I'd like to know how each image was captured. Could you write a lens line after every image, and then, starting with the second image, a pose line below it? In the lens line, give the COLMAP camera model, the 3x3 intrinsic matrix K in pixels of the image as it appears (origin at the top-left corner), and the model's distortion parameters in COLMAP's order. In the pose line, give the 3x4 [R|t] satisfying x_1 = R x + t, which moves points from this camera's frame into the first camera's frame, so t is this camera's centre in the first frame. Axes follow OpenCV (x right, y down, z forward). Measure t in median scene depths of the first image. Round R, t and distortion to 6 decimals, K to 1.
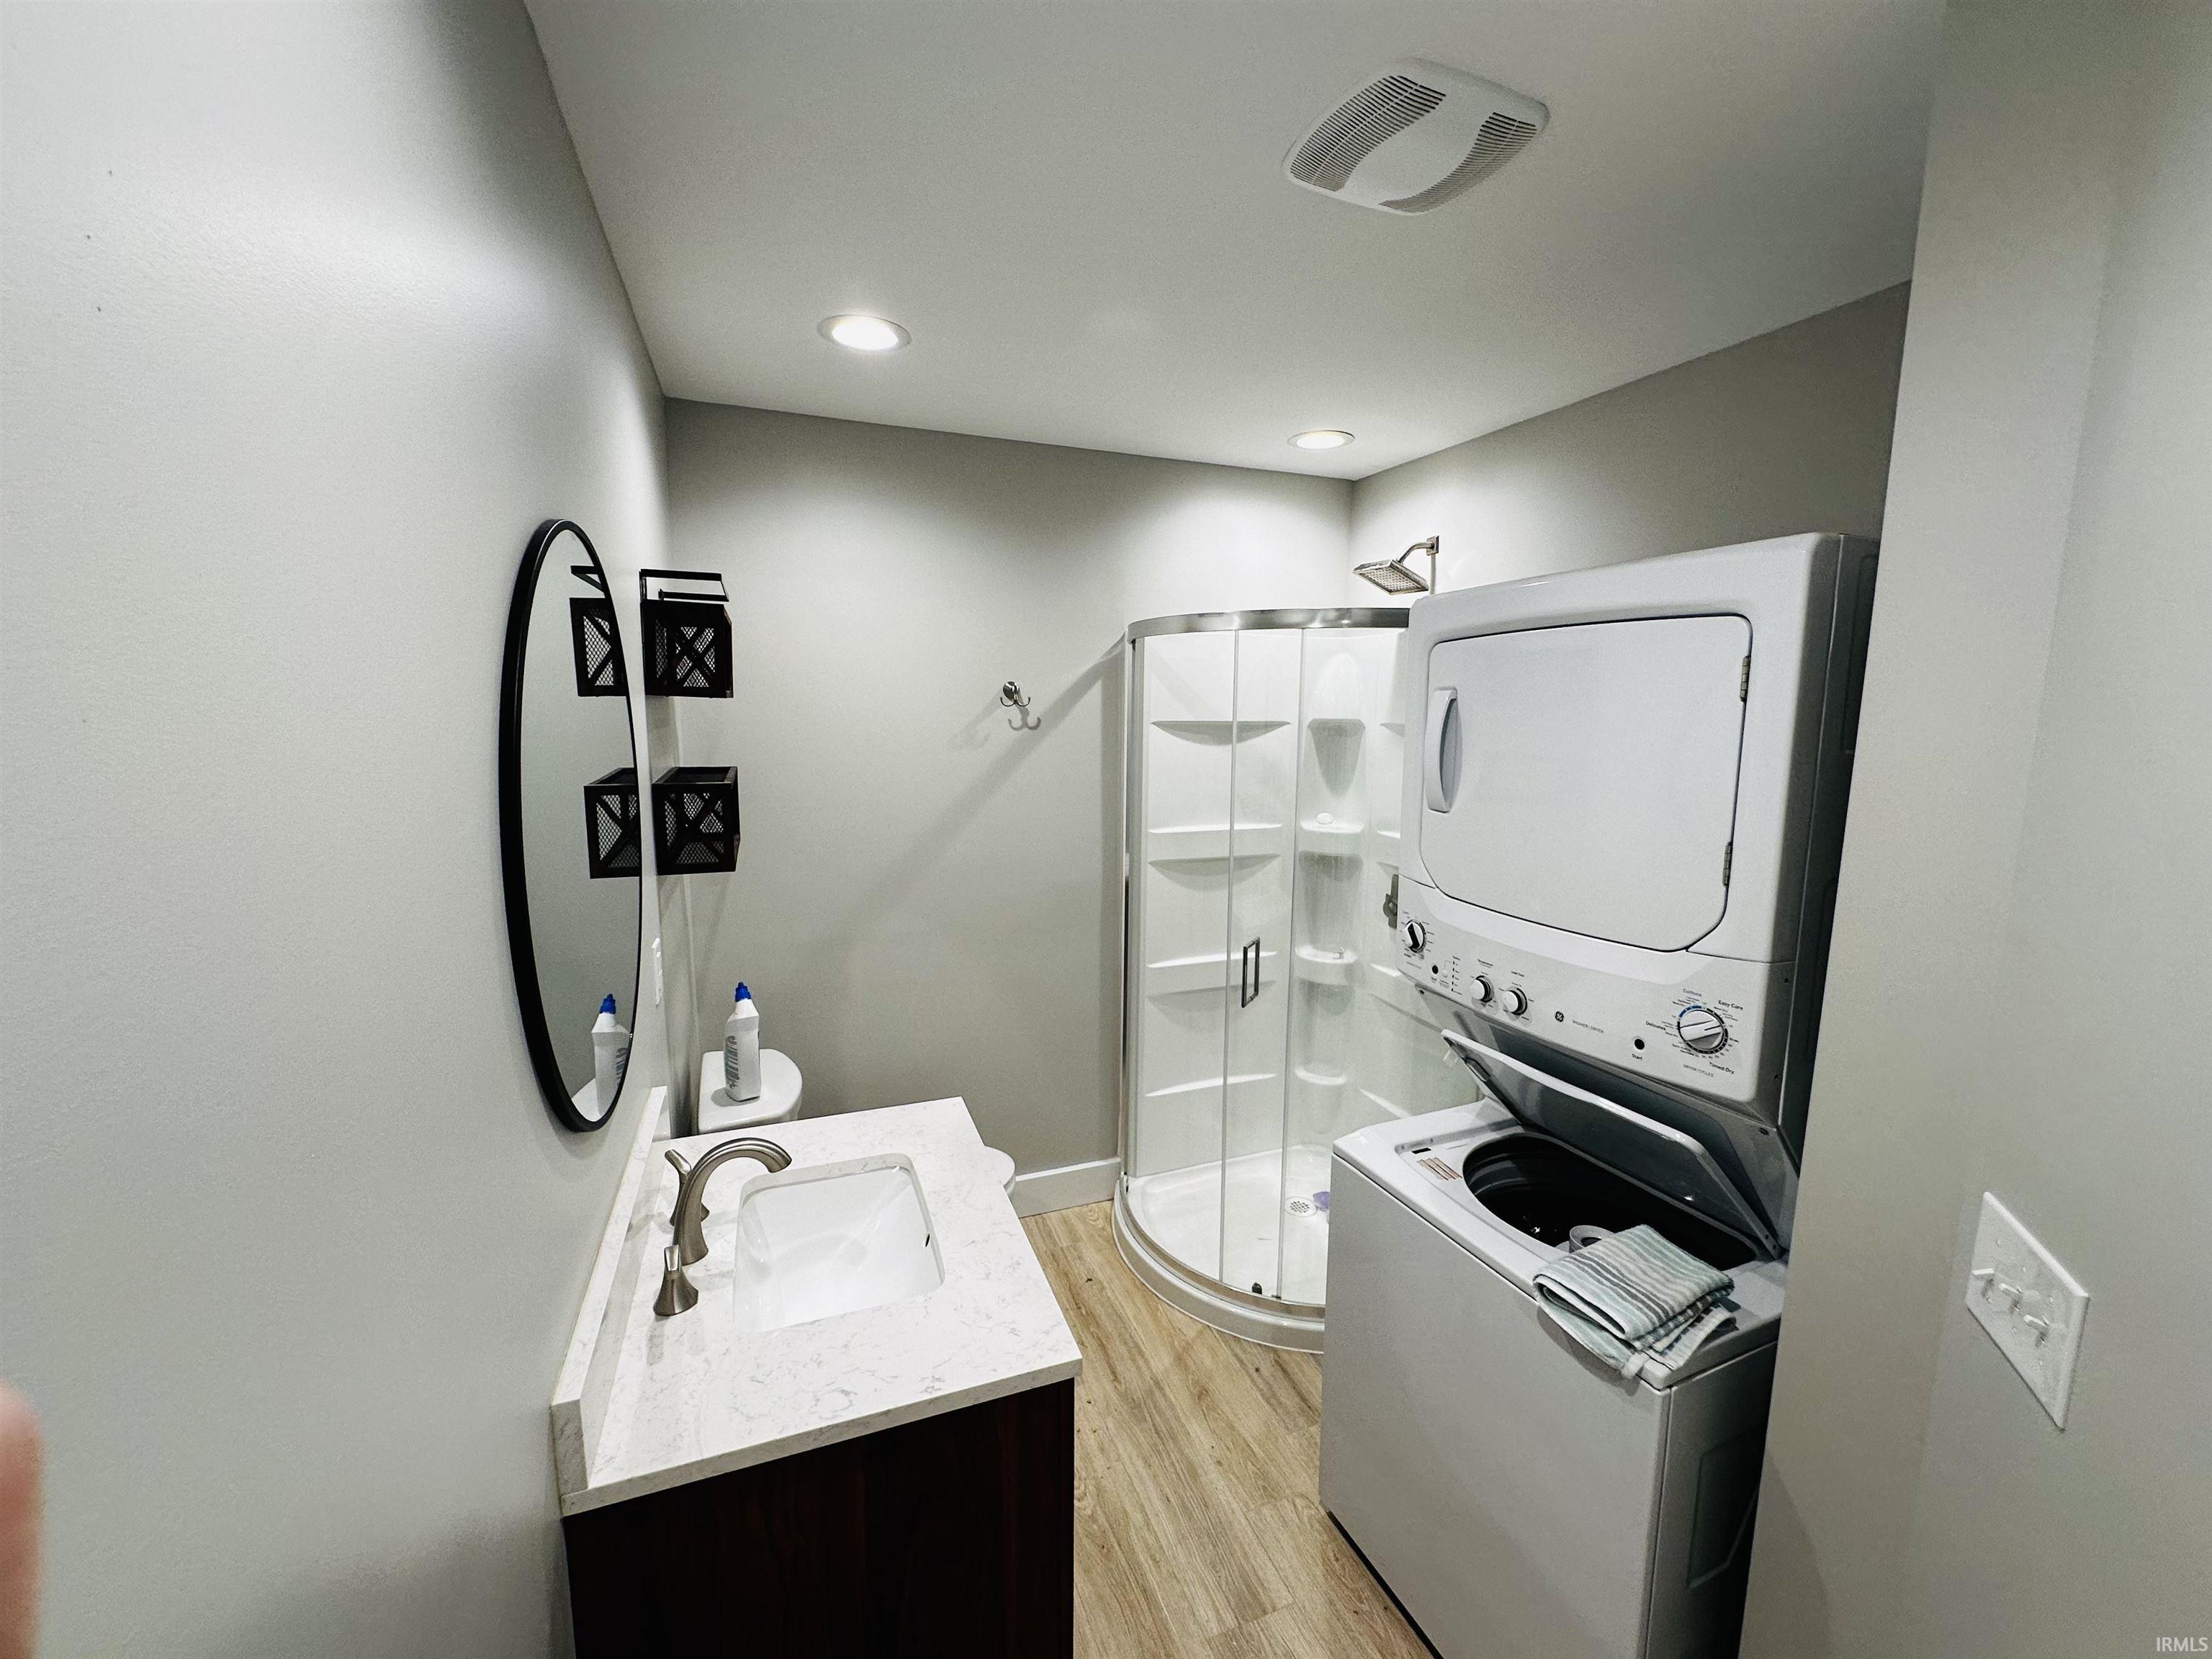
lens RADIAL K [[876.0, 0, 1109.2], [0, 876.0, 828.9], [0, 0, 1]] dist [-0.001532, 0.000560]
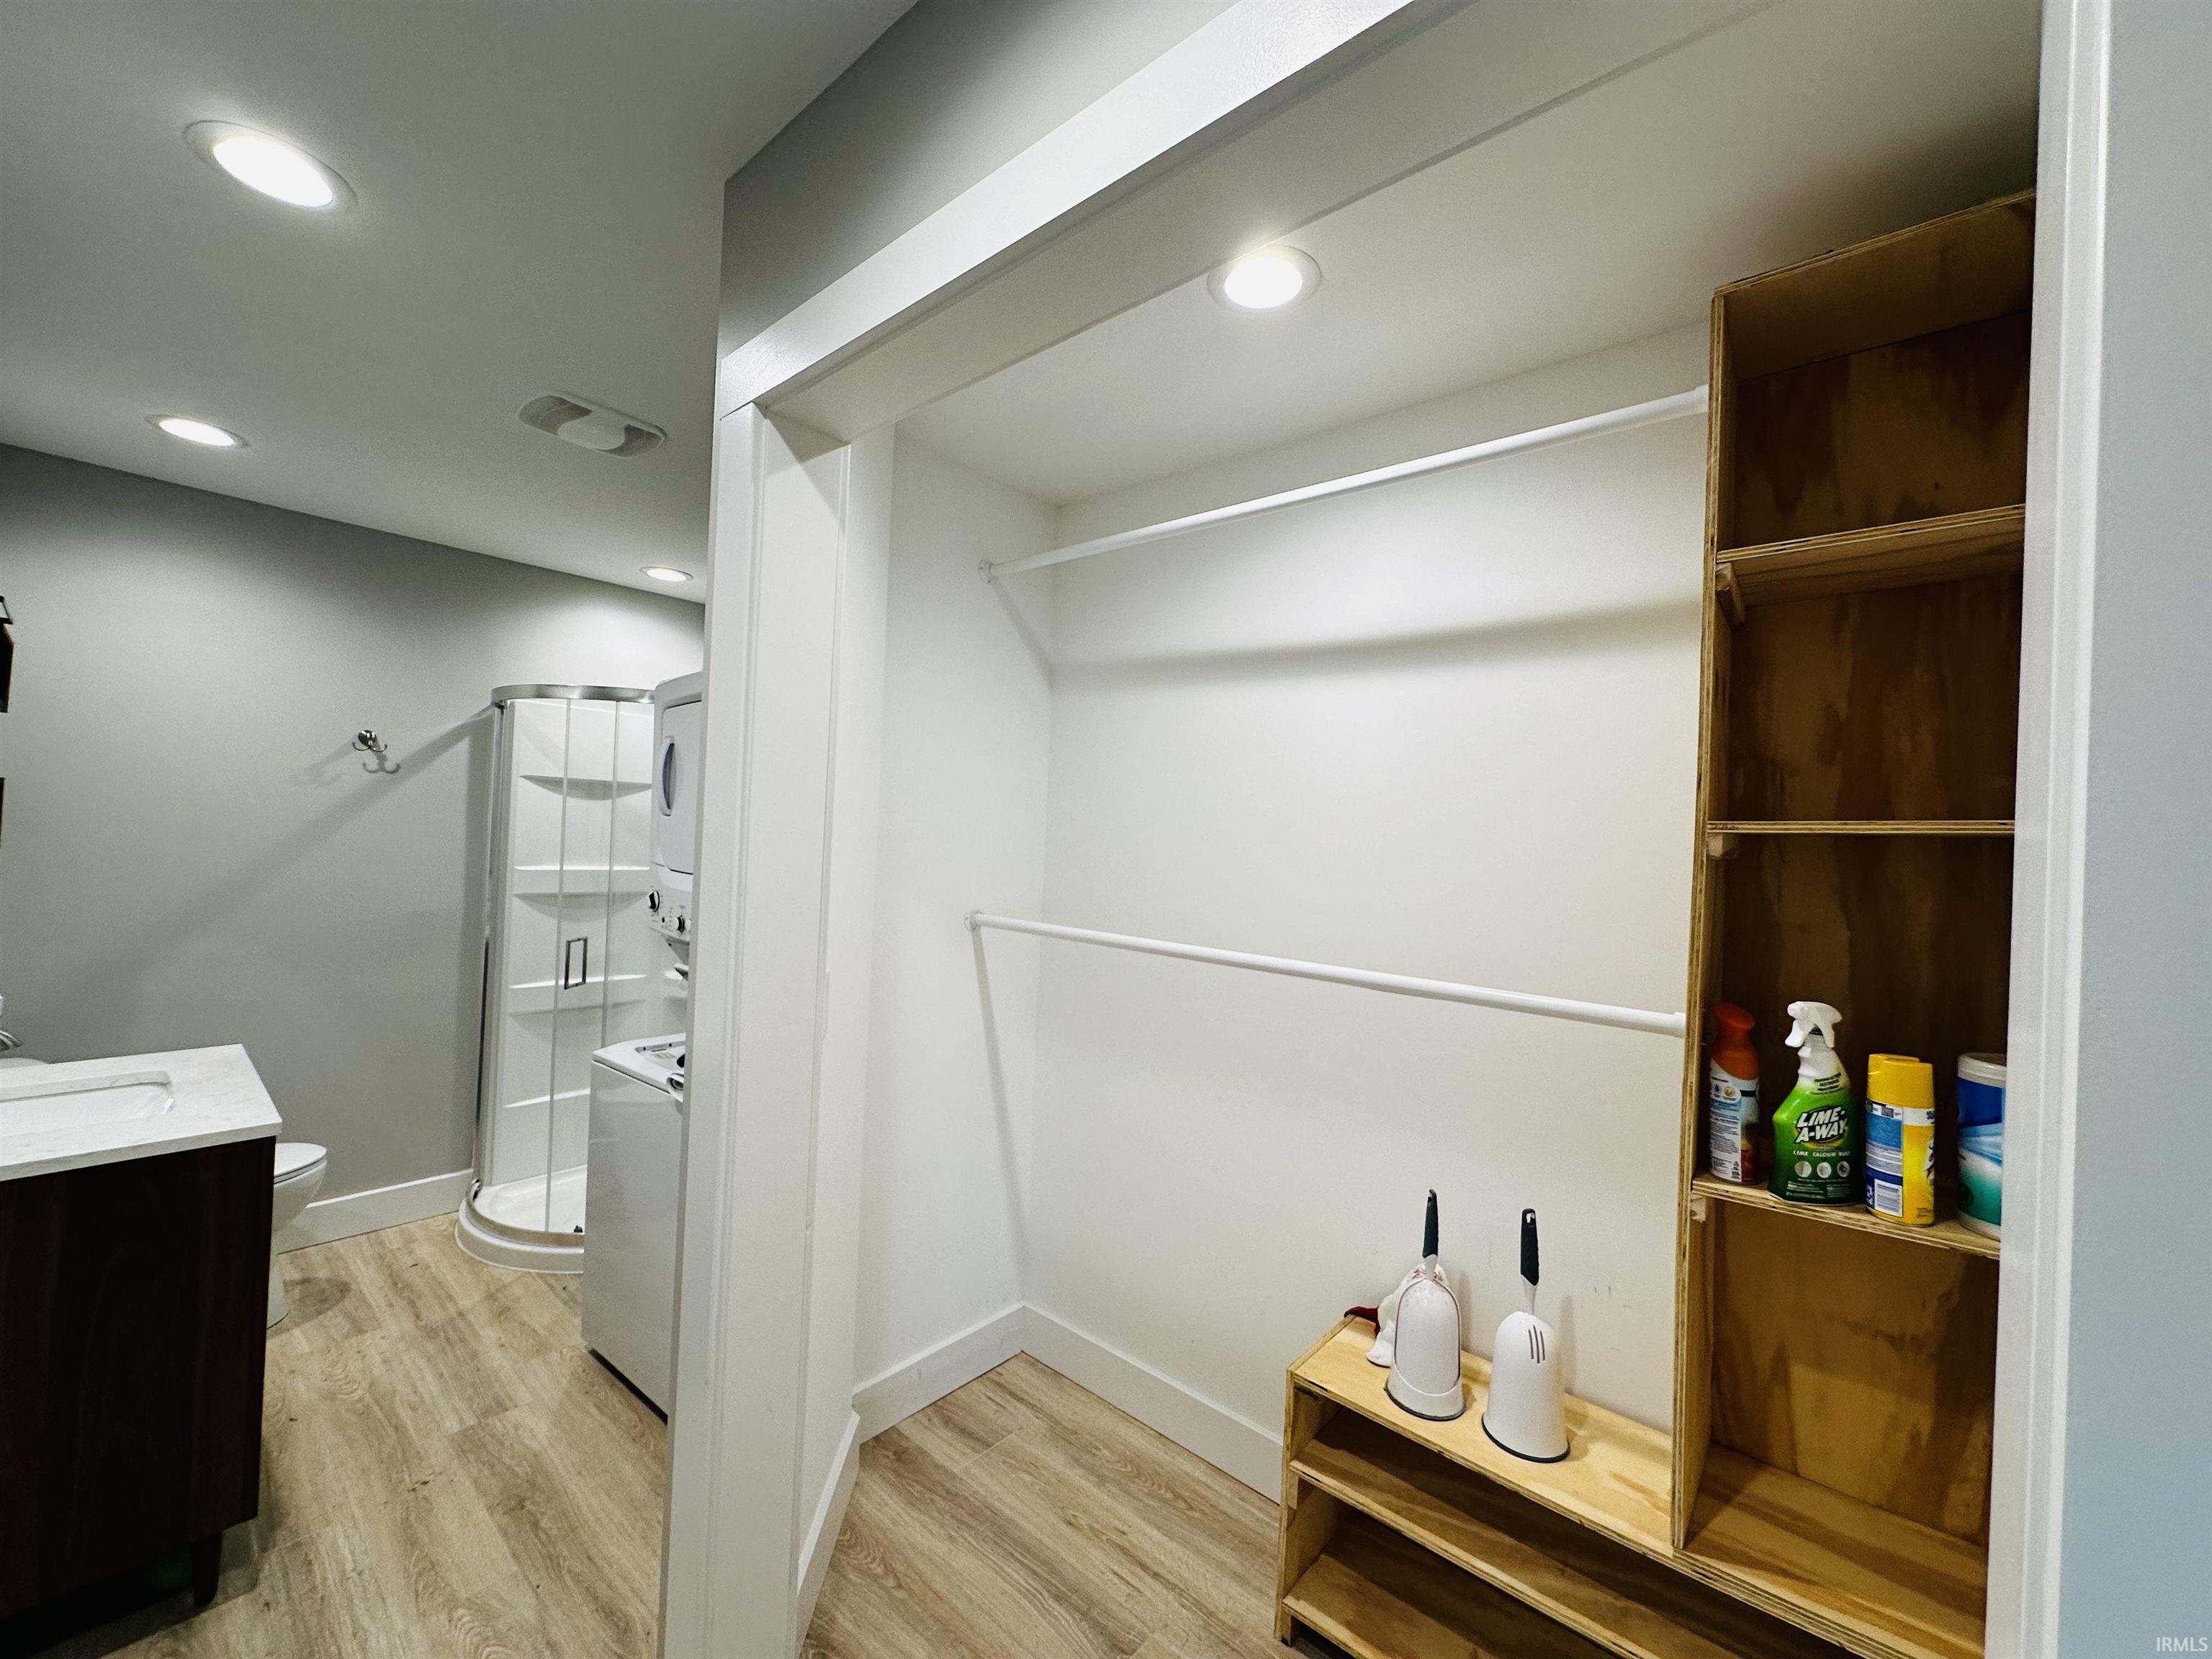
lens RADIAL K [[895.6, 0, 1105.1], [0, 895.6, 818.6], [0, 0, 1]] dist [0.001852, 0.000010]
pose [[0.886218, 0.027469, 0.462453, 0.223261], [0.037716, 0.990649, -0.131119, 0.148803], [-0.461731, 0.133642, 0.876895, -0.494732]]
